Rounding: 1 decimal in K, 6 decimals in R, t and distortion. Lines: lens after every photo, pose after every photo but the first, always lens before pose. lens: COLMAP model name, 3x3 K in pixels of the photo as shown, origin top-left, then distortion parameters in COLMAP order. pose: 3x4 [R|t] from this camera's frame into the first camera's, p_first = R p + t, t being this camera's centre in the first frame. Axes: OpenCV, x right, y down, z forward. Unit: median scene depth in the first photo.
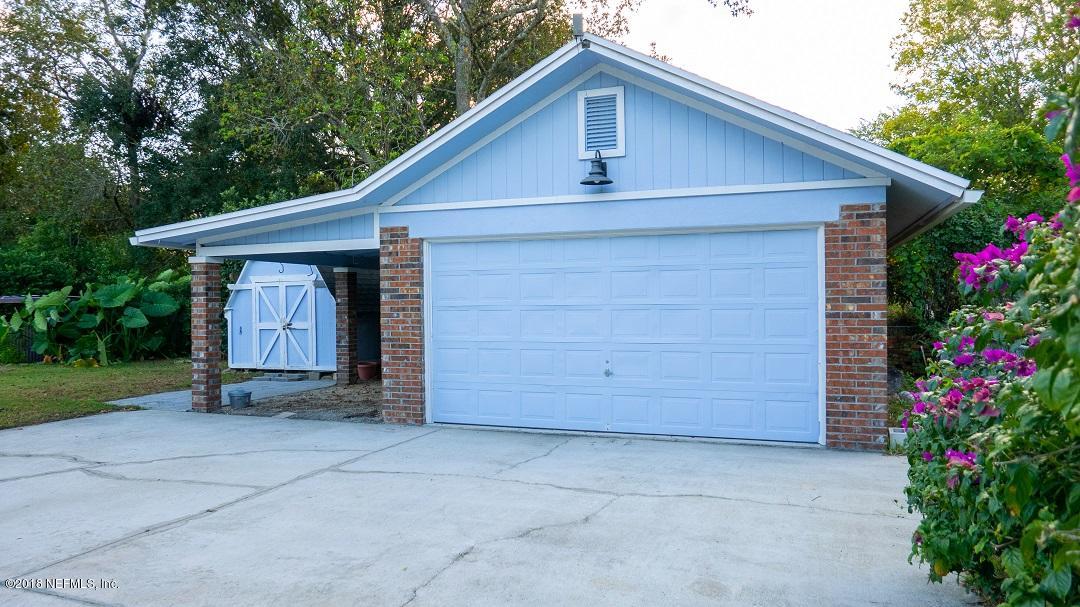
lens RADIAL K [[720.6, 0, 540.0], [0, 720.6, 303.5], [0, 0, 1]] dist [-0.042401, 0.044513]
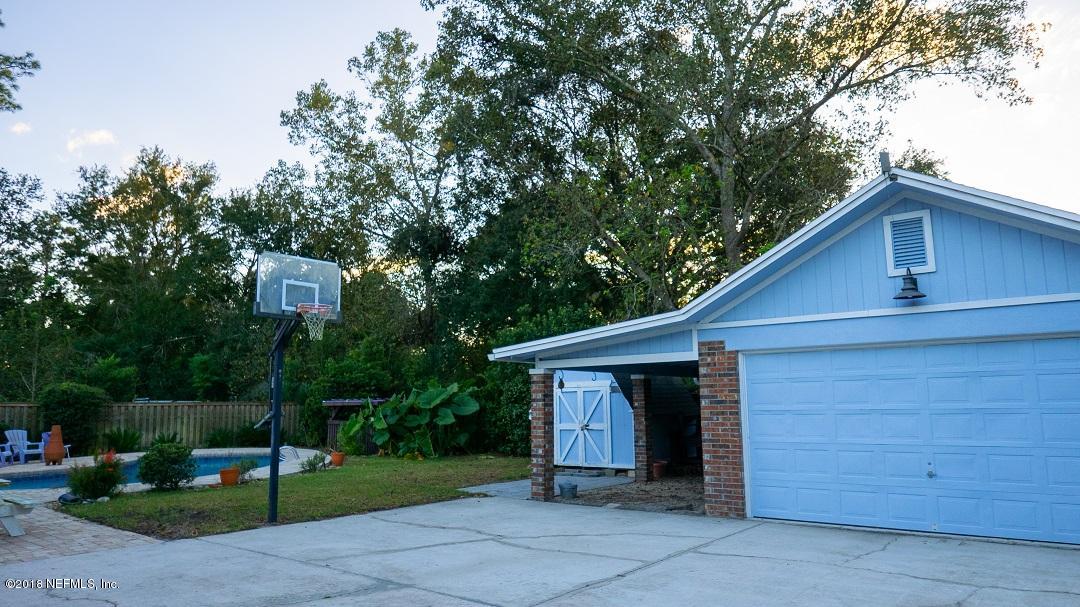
lens RADIAL K [[714.7, 0, 540.0], [0, 714.7, 303.5], [0, 0, 1]] dist [-0.045622, 0.029651]
pose [[0.948105, -0.045039, -0.314750, -0.100354], [0.000821, 0.990260, -0.139227, -0.007338], [0.317955, 0.131743, 0.938908, -0.165421]]
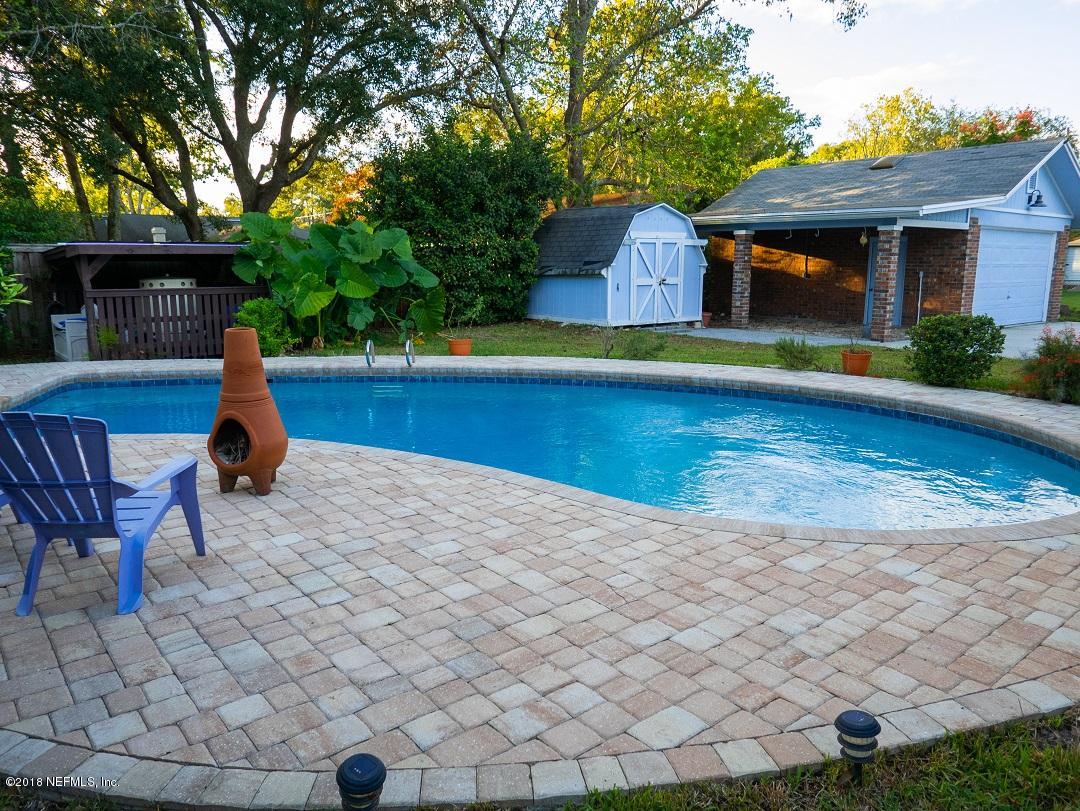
lens RADIAL K [[785.4, 0, 540.0], [0, 785.4, 405.5], [0, 0, 1]] dist [-0.012097, -0.001958]
pose [[0.512370, -0.141107, 0.847093, -2.473142], [-0.009634, 0.985402, 0.169973, 0.027831], [-0.858711, -0.095250, 0.503530, 0.947457]]
